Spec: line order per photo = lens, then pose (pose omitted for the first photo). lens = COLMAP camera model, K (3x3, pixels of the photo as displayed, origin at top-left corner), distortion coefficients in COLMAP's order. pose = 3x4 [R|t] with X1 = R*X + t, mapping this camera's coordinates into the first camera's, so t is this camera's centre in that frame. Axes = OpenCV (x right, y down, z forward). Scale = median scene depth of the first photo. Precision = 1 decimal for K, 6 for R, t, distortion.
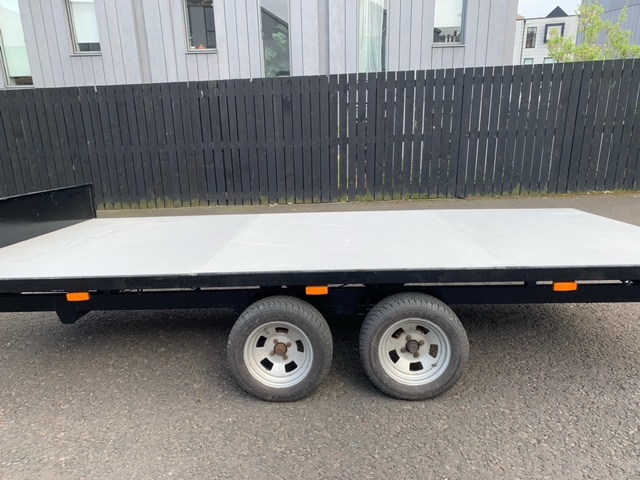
lens RADIAL K [[484.9, 0, 314.7], [0, 484.9, 237.1], [0, 0, 1]] dist [0.026092, -0.025805]
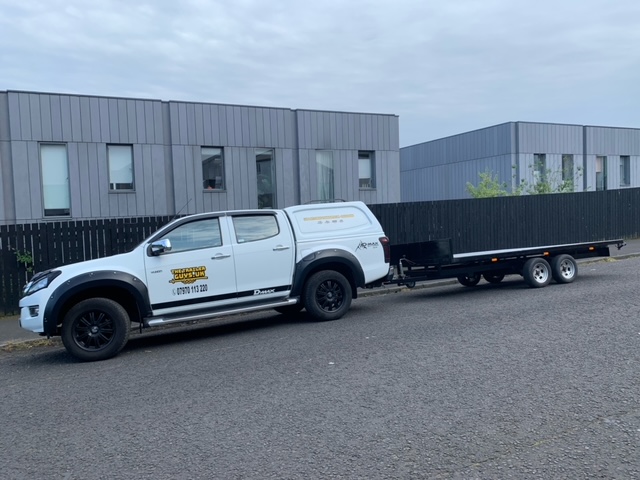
lens RADIAL K [[484.9, 0, 320.7], [0, 484.9, 241.5], [0, 0, 1]] dist [0.026092, -0.025805]
pose [[0.887373, -0.036021, 0.459643, -1.101665], [0.155523, 0.961898, -0.224867, 0.203450], [-0.434030, 0.271026, 0.859164, -0.490984]]
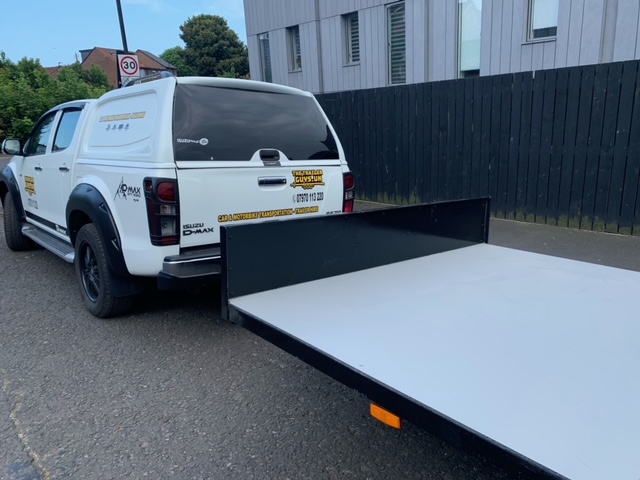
lens RADIAL K [[484.9, 0, 320.0], [0, 484.9, 236.1], [0, 0, 1]] dist [0.026092, -0.025805]
pose [[0.678599, 0.187050, -0.710293, -0.058811], [-0.180228, 0.979871, 0.085855, -0.041945], [0.712054, 0.069754, 0.698651, 0.183223]]
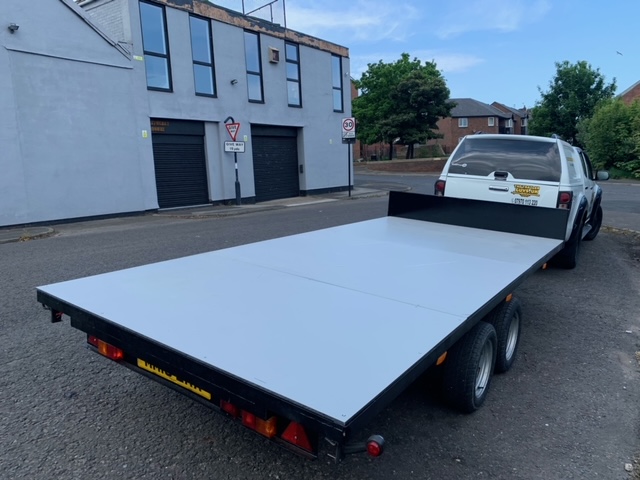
lens RADIAL K [[484.9, 0, 321.6], [0, 484.9, 241.4], [0, 0, 1]] dist [0.026092, -0.025805]
pose [[-0.531472, 0.174579, -0.828891, 0.482462], [-0.194611, 0.927192, 0.320064, -0.177168], [0.824418, 0.331416, -0.458801, 0.654012]]
